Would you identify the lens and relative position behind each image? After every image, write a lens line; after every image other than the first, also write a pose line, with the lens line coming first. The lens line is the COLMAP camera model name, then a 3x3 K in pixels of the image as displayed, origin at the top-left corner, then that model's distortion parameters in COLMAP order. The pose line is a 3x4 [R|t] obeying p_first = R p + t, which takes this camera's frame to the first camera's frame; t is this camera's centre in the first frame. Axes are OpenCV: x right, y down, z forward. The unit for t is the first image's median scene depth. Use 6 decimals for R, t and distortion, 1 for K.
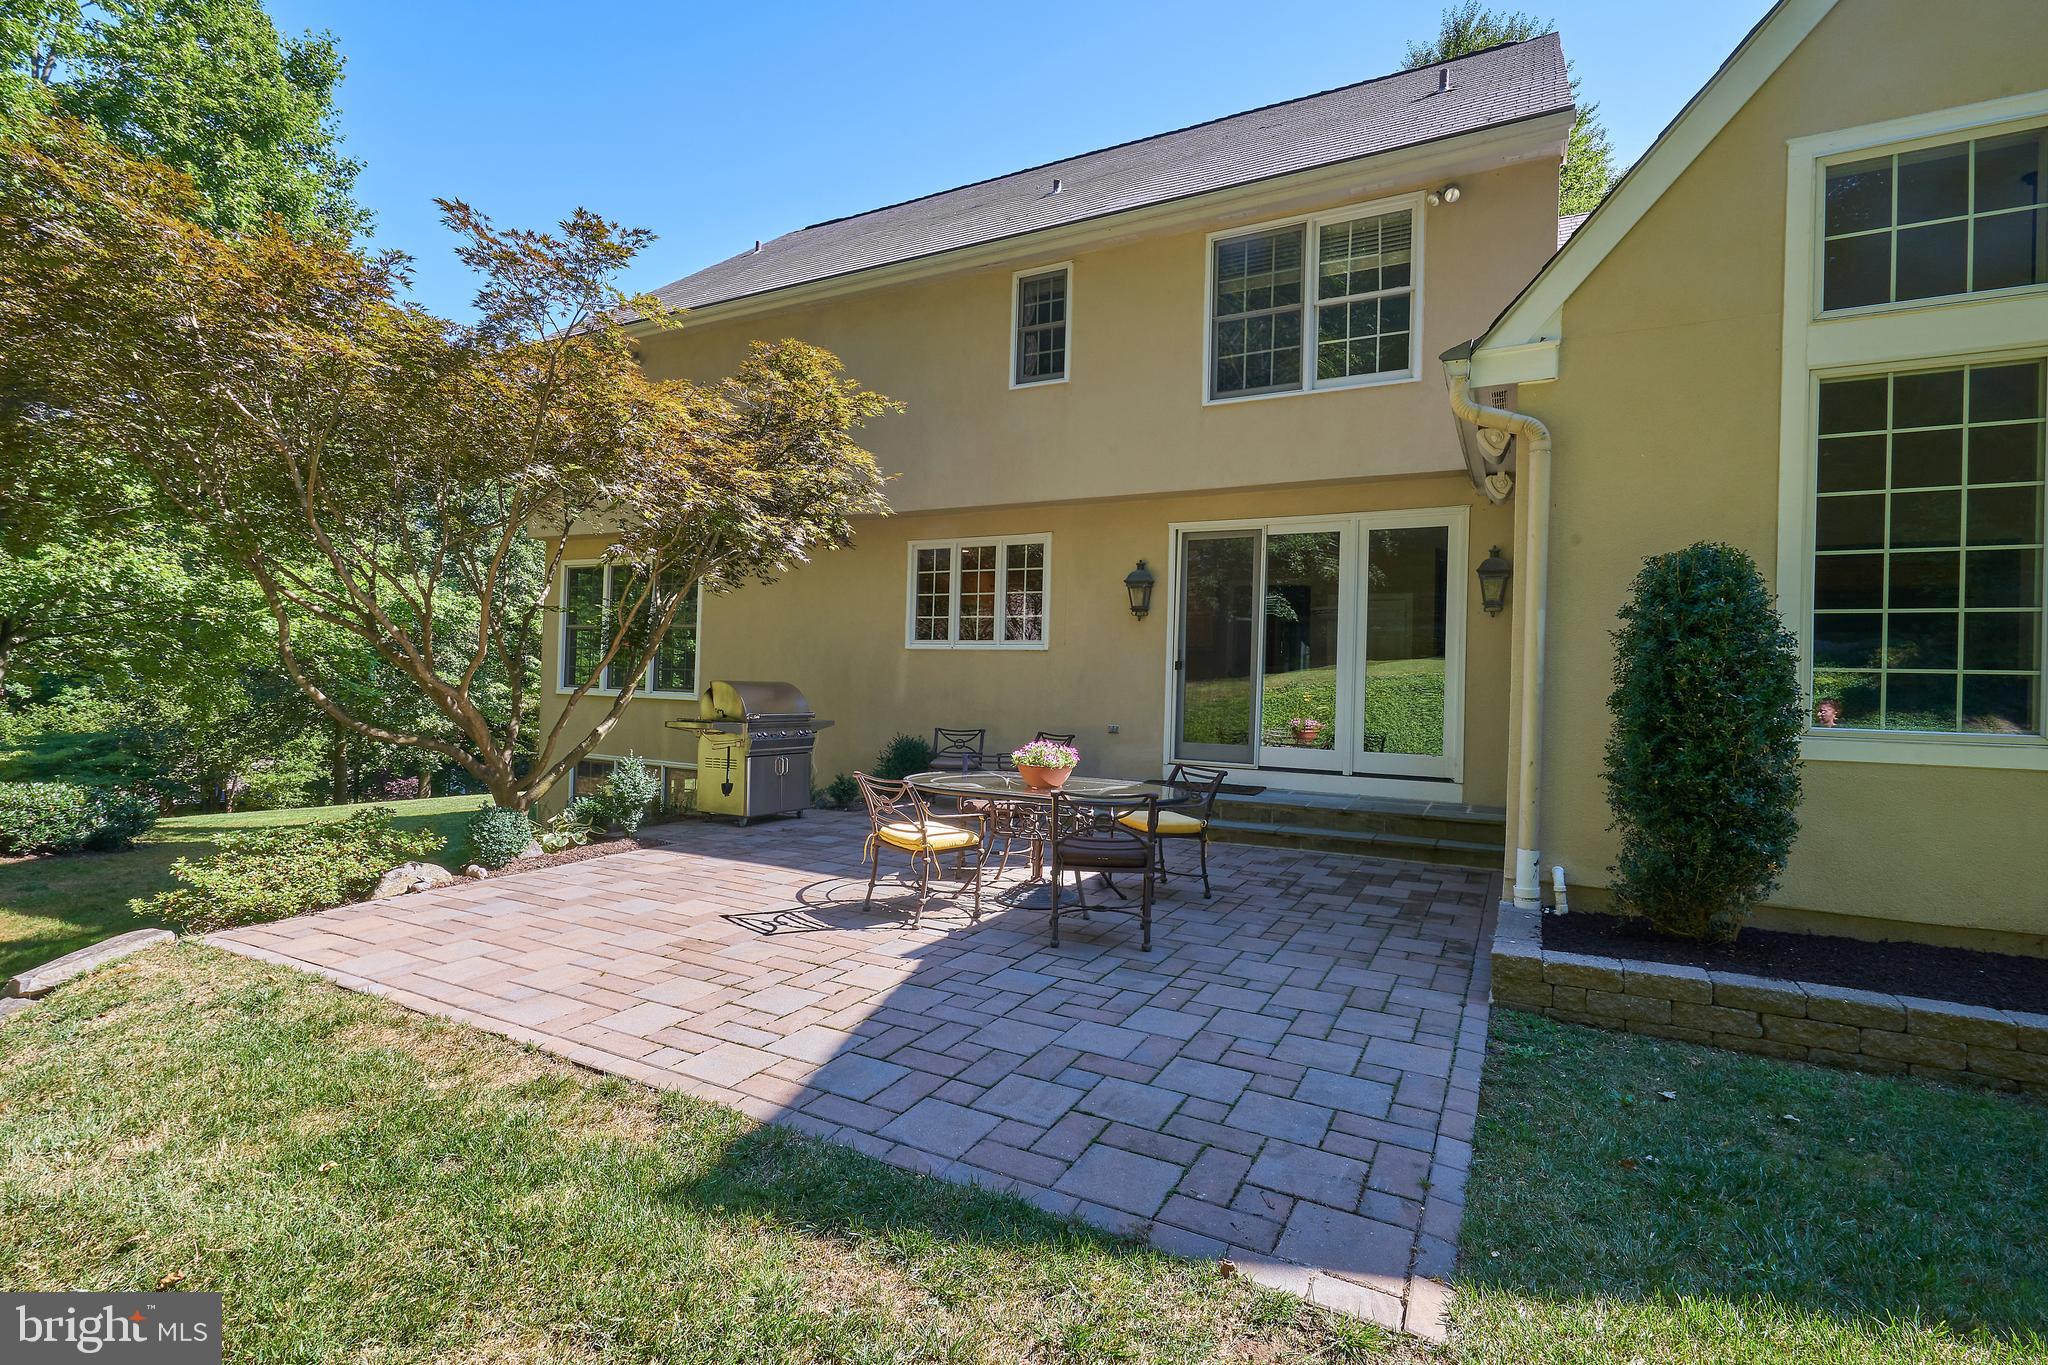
lens RADIAL K [[946.5, 0, 1024.0], [0, 946.5, 682.5], [0, 0, 1]] dist [-0.000993, 0.000074]
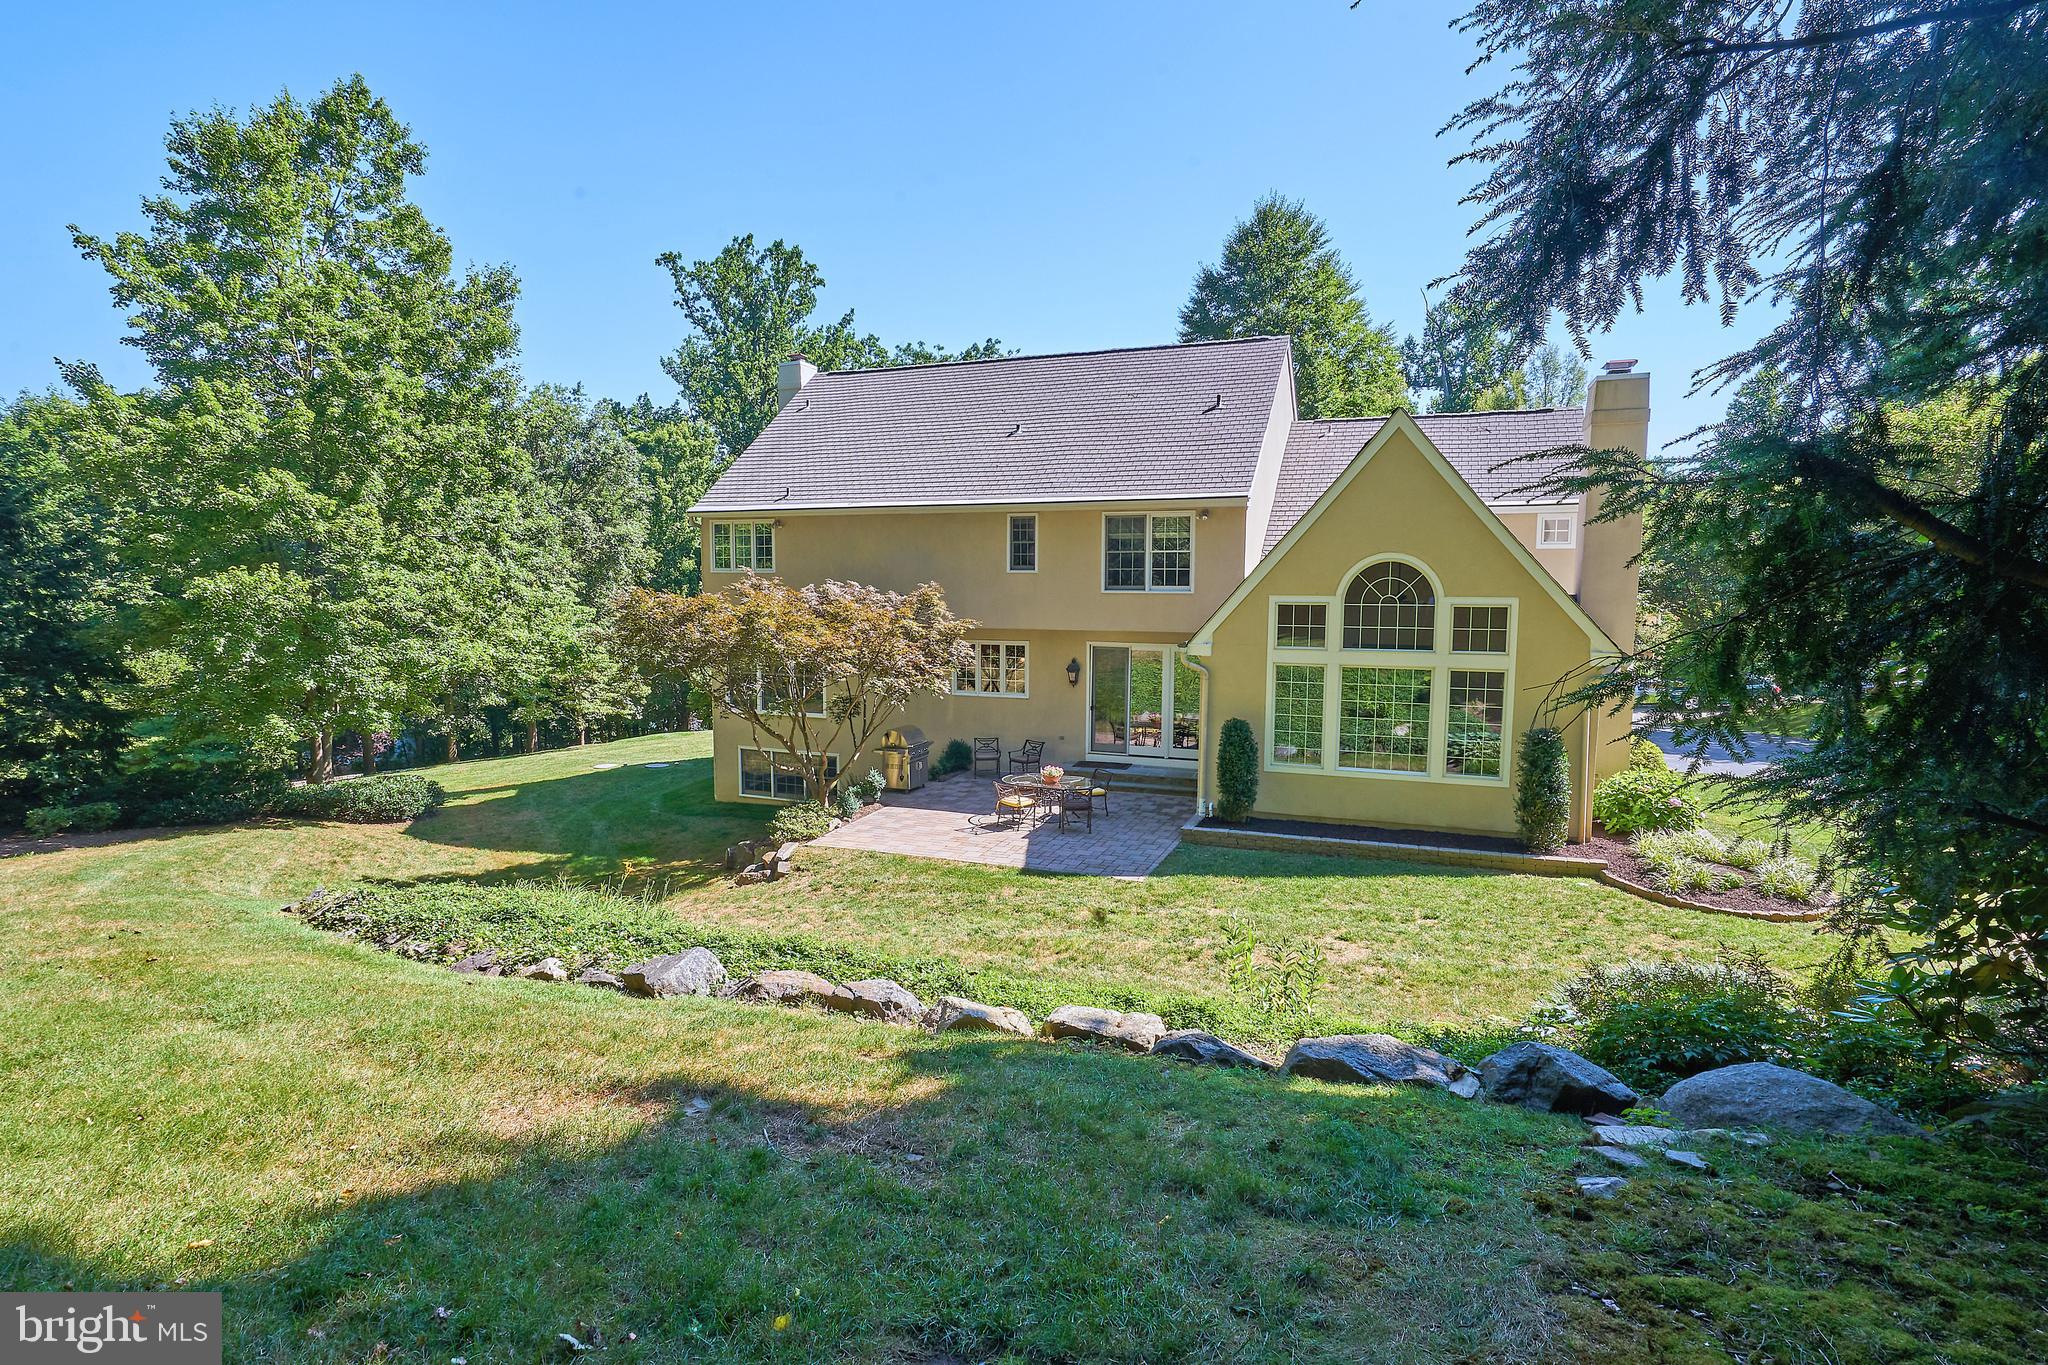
lens RADIAL K [[1006.1, 0, 1024.0], [0, 1006.1, 682.5], [0, 0, 1]] dist [-0.001248, -0.000050]
pose [[0.992985, -0.033343, 0.113443, -0.398353], [0.021922, 0.994698, 0.100472, -0.497824], [-0.116191, -0.097280, 0.988451, -1.989611]]
